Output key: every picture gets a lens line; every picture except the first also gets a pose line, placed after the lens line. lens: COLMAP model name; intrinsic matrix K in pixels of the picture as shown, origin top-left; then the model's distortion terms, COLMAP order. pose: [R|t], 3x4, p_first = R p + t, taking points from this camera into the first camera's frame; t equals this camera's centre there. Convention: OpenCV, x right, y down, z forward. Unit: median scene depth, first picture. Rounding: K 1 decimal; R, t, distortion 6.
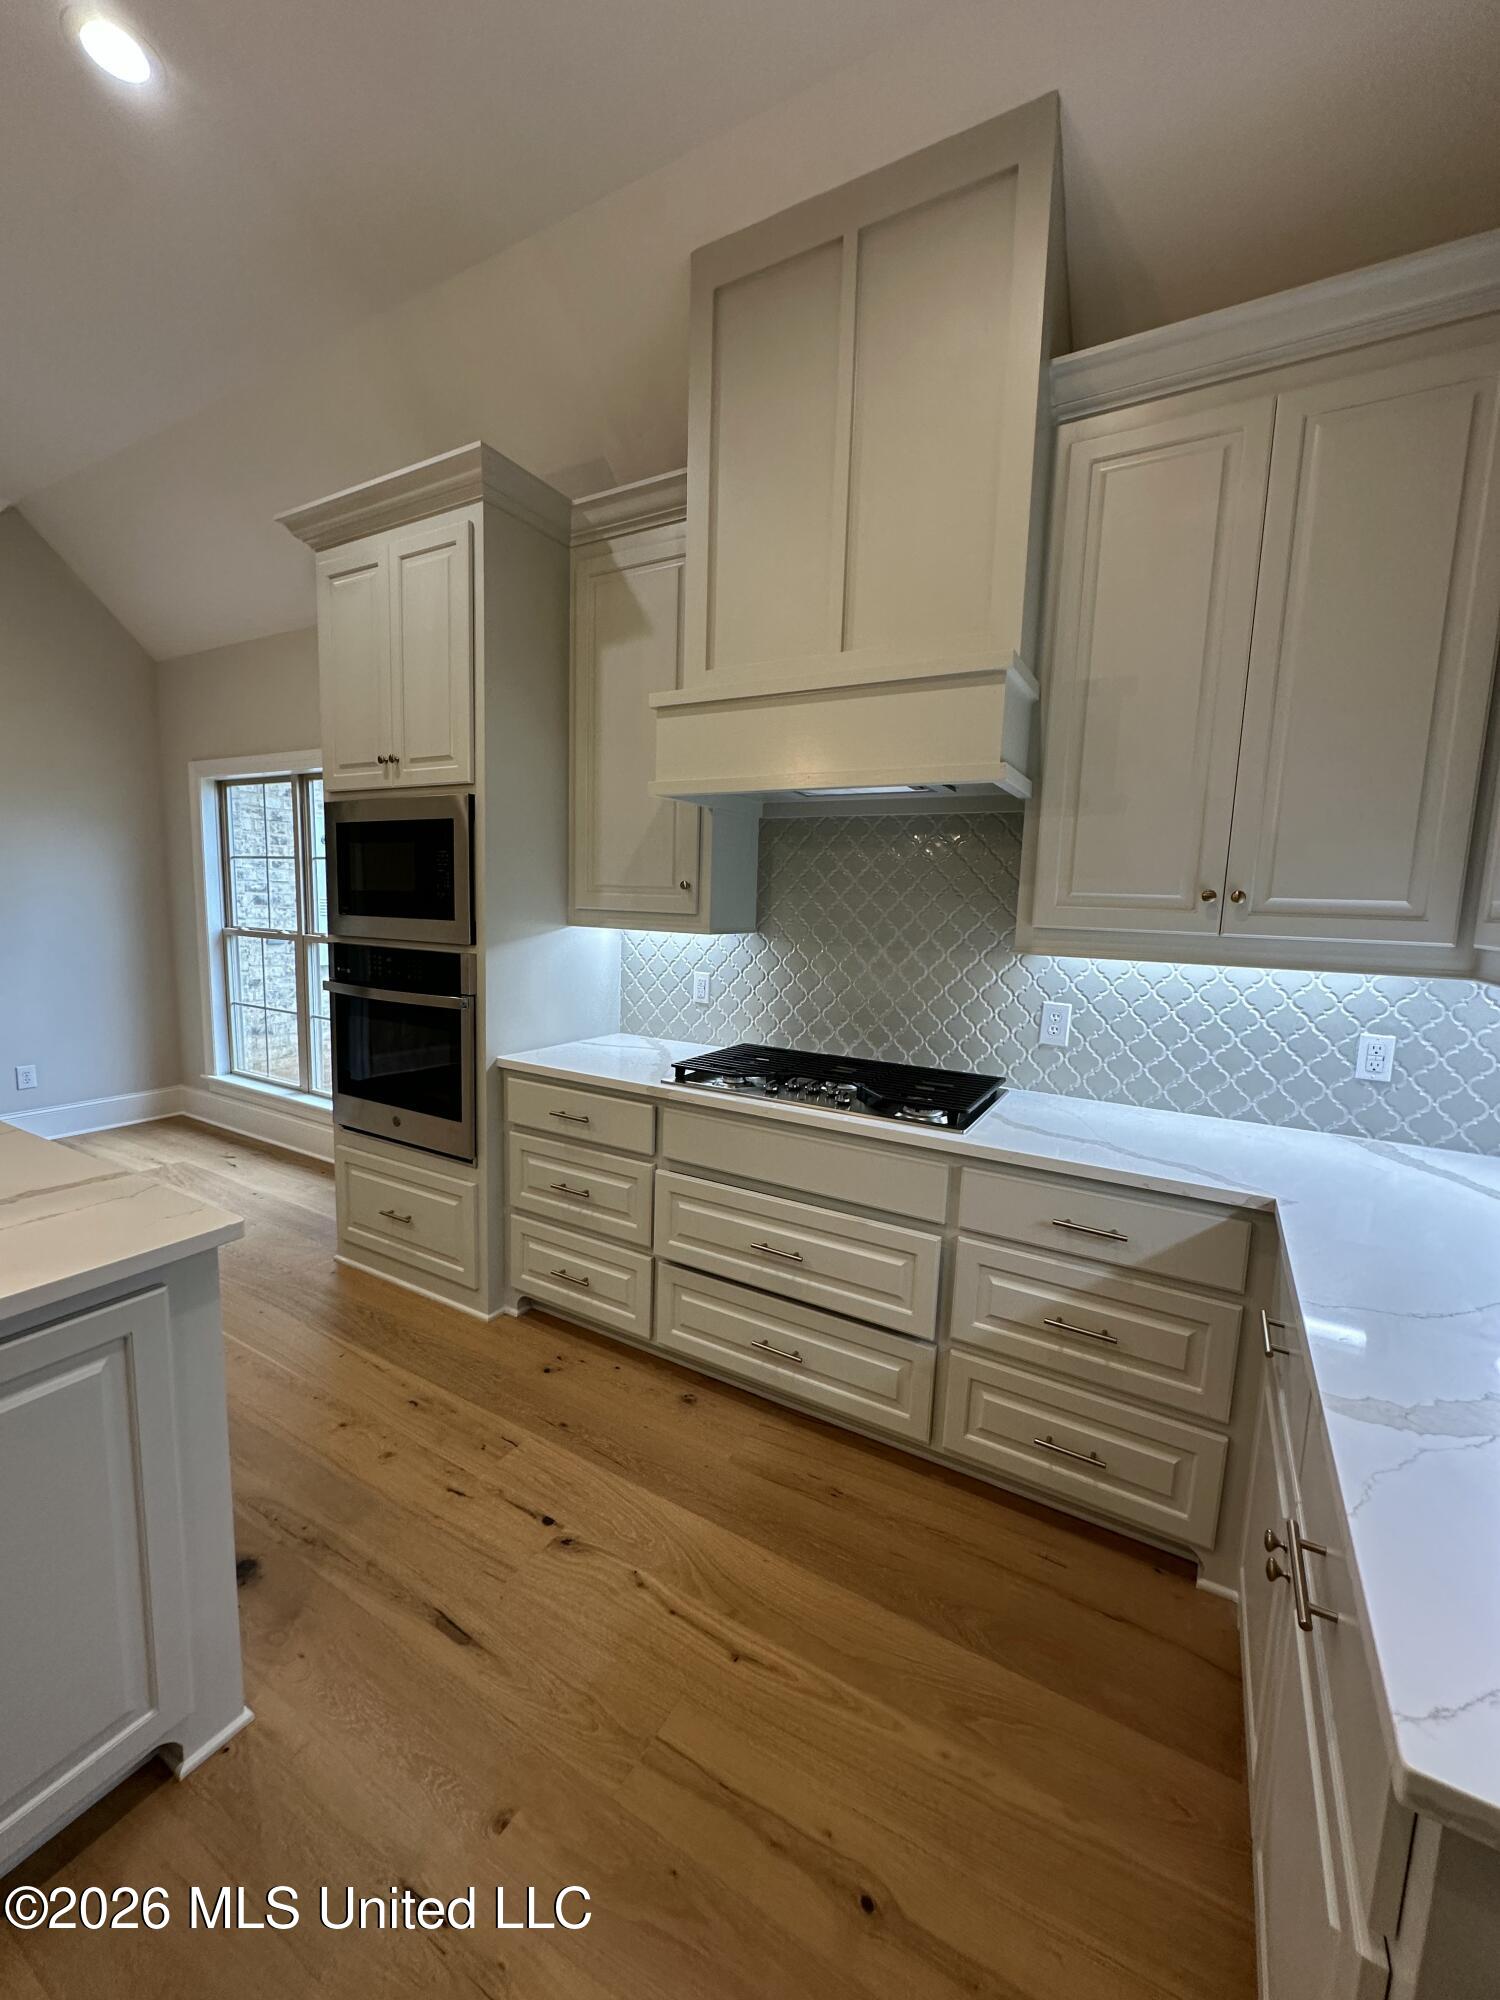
lens RADIAL K [[798.3, 0, 741.7], [0, 798.3, 997.3], [0, 0, 1]] dist [0.000743, -0.001337]
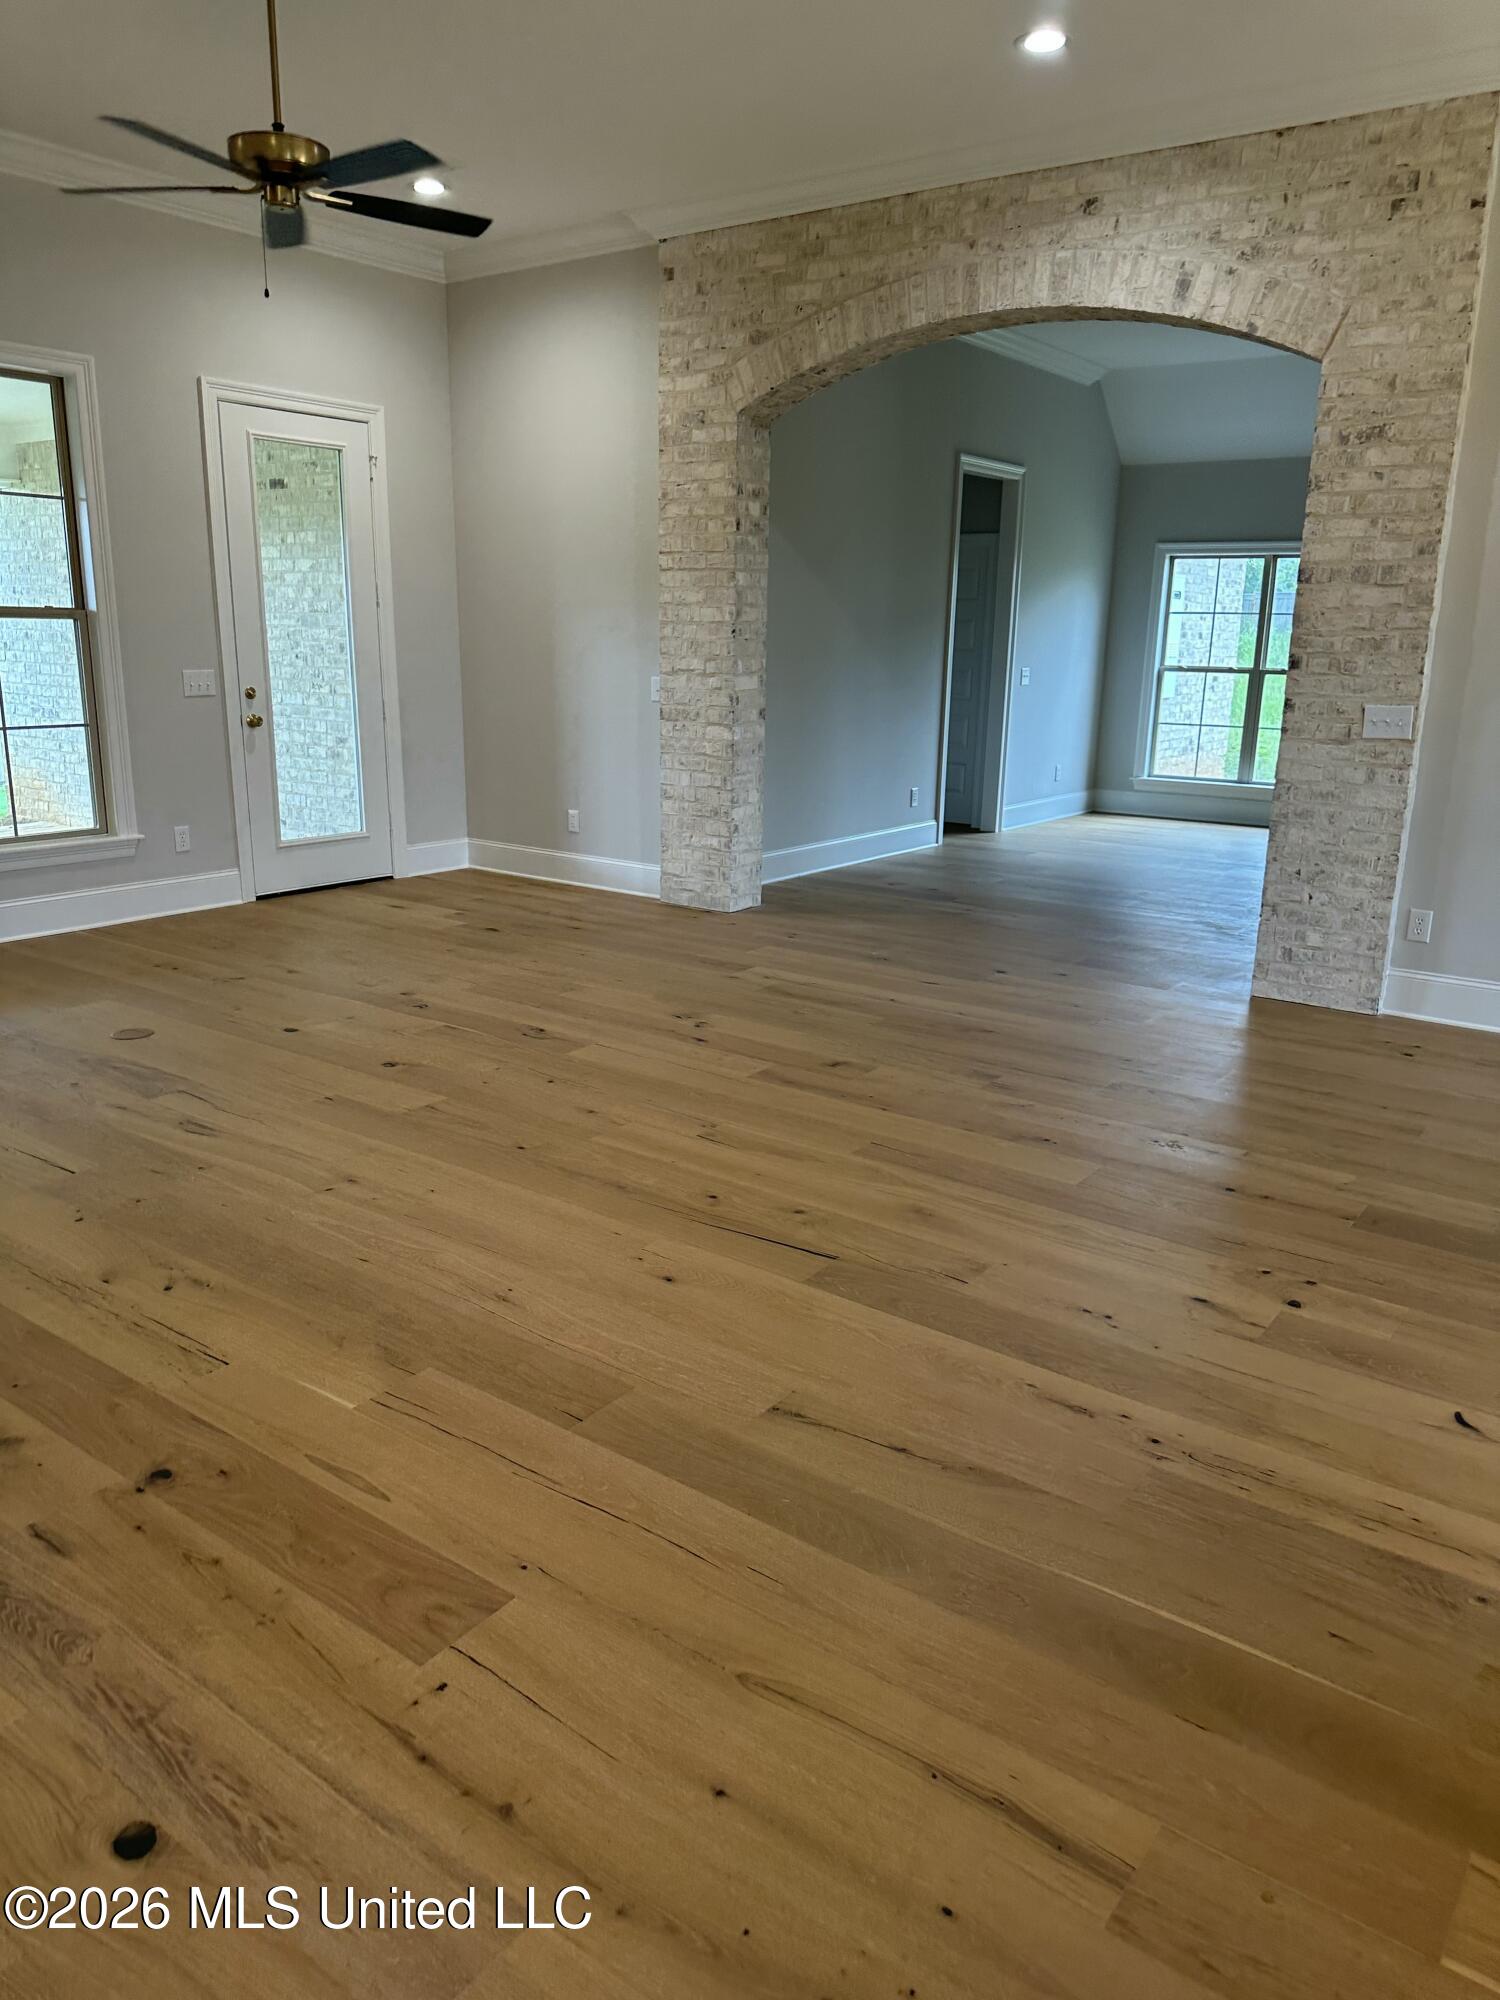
lens RADIAL K [[1411.3, 0, 734.1], [0, 1411.3, 1014.6], [0, 0, 1]] dist [0.009502, -0.018917]
pose [[0.993008, 0.011049, -0.117528, -1.981300], [0.006107, 0.989468, 0.144620, 0.271786], [0.117888, -0.144326, 0.982483, -2.842566]]
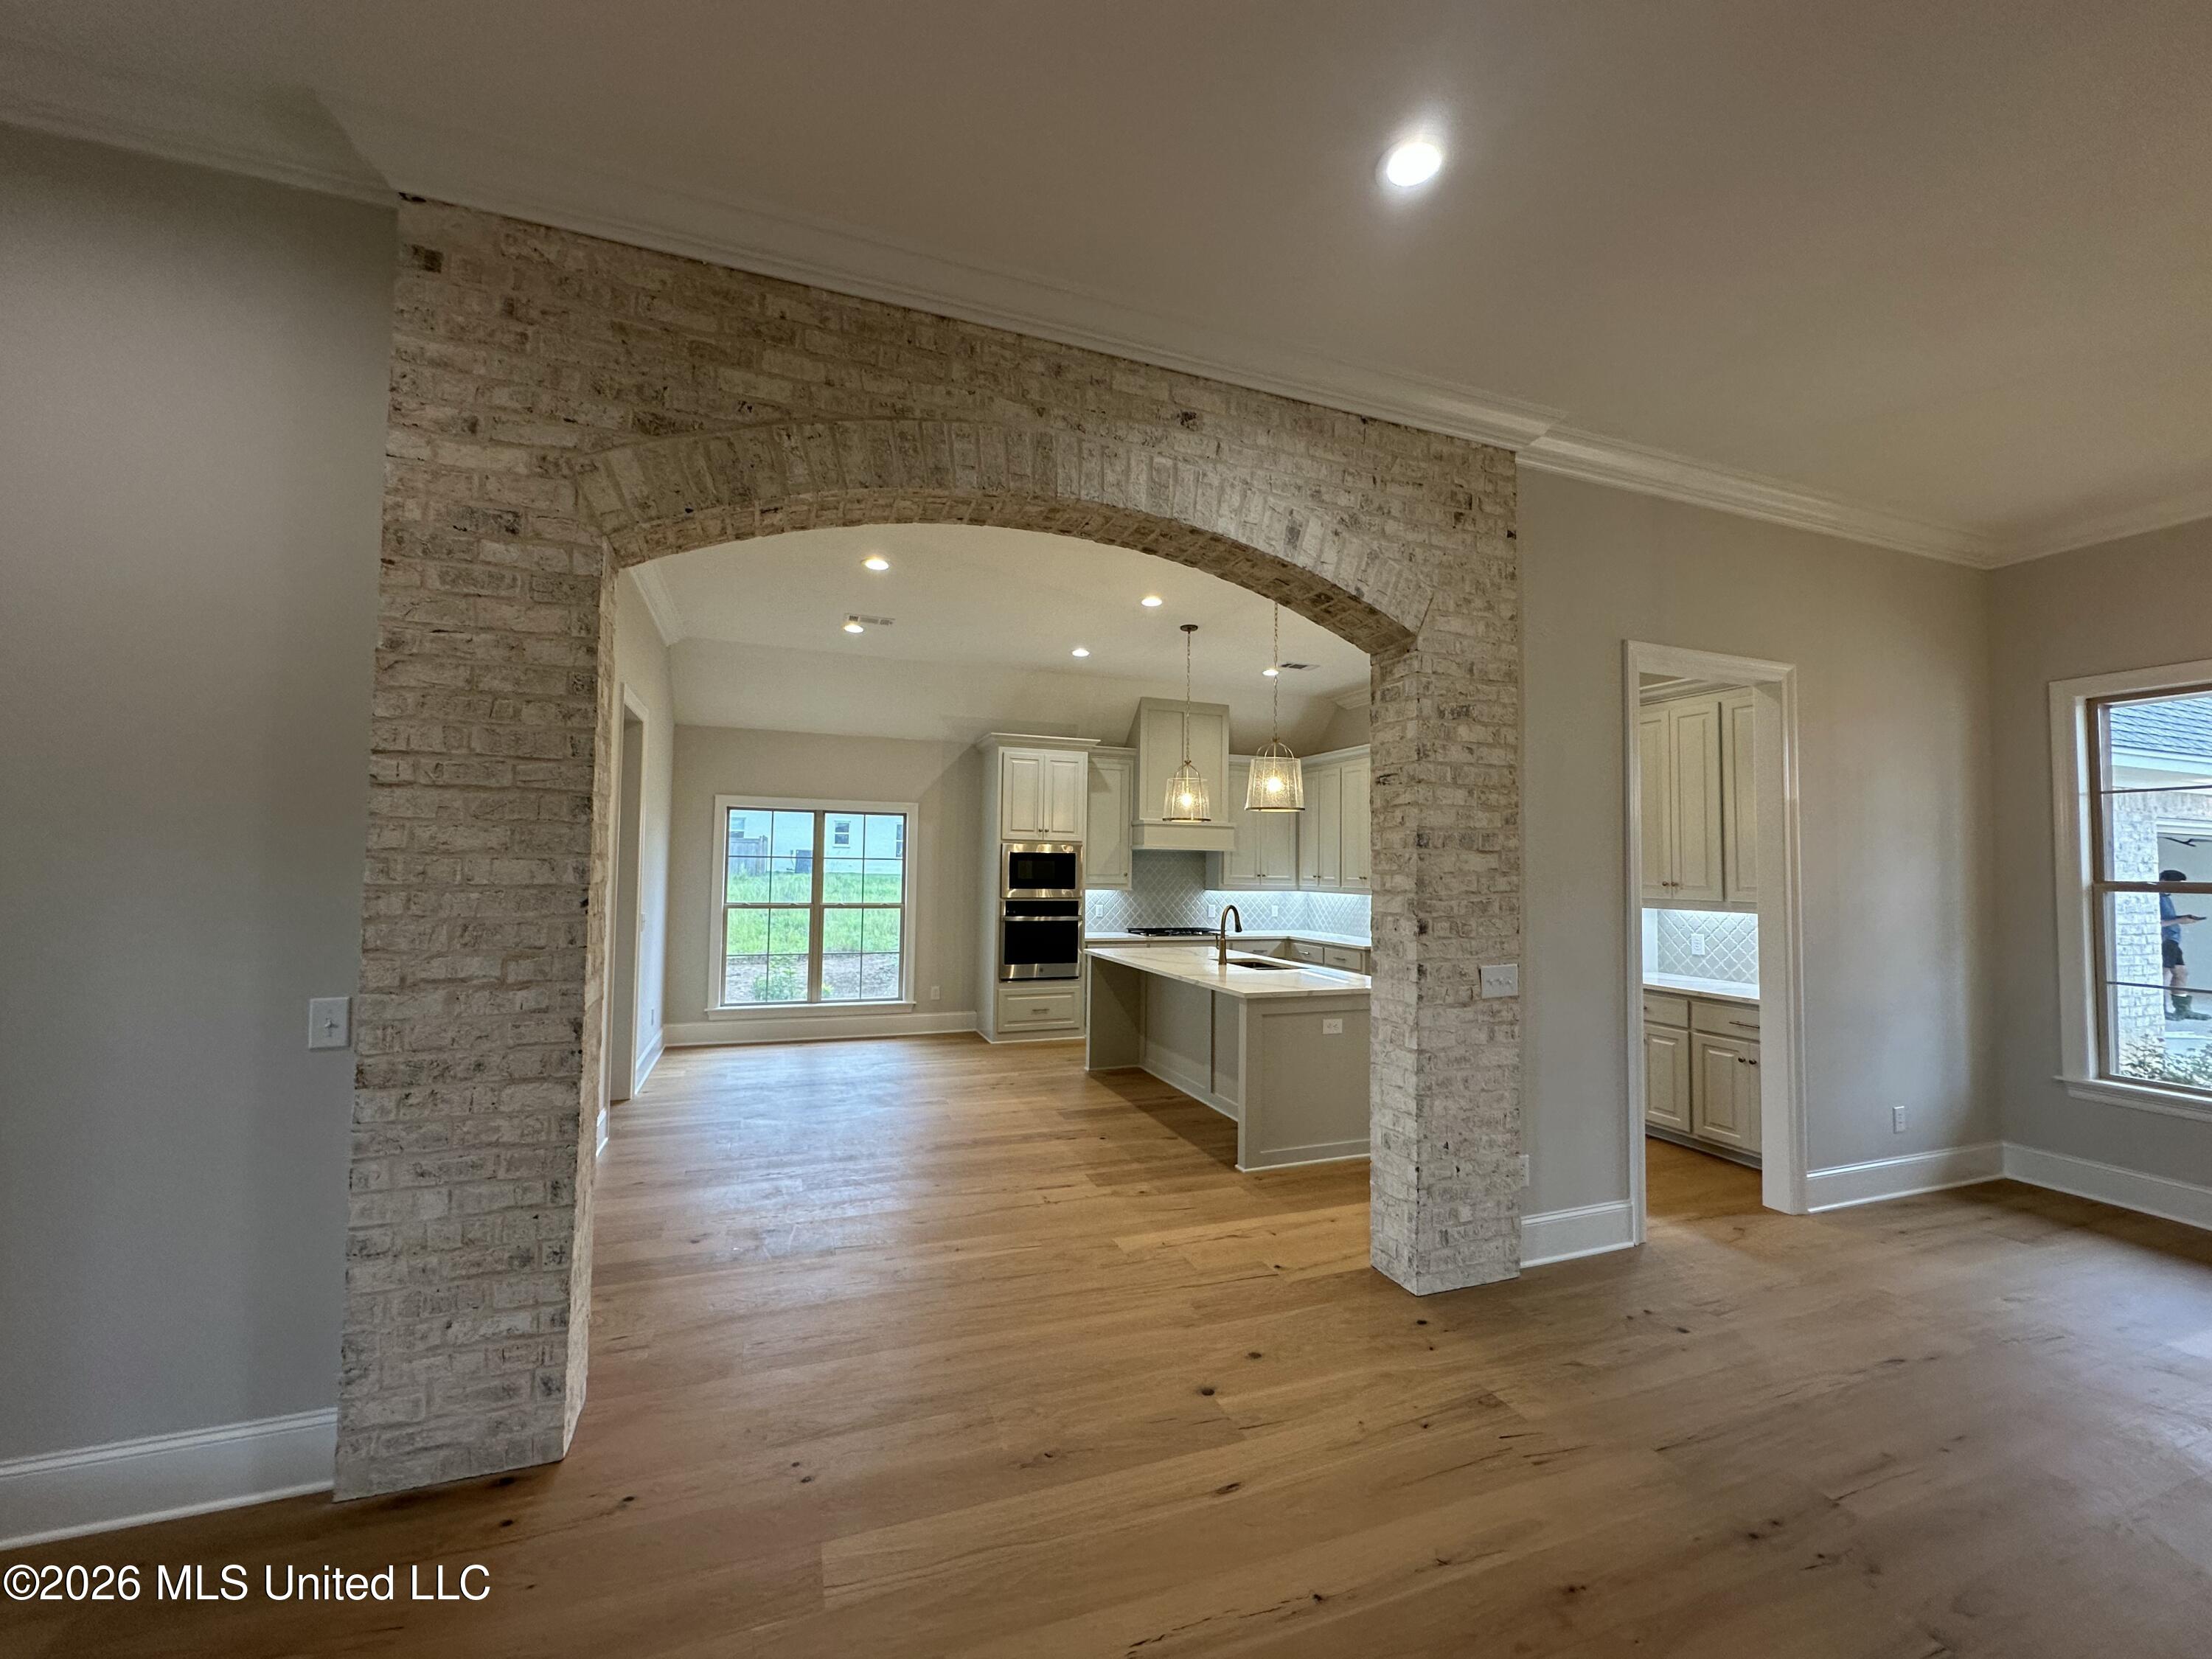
lens RADIAL K [[882.9, 0, 1103.3], [0, 882.9, 830.6], [0, 0, 1]] dist [0.000743, -0.001337]
pose [[0.642329, 0.008573, 0.766381, -2.661046], [0.098280, 0.990761, -0.093454, -0.000906], [-0.760102, 0.135349, 0.635552, -1.071243]]
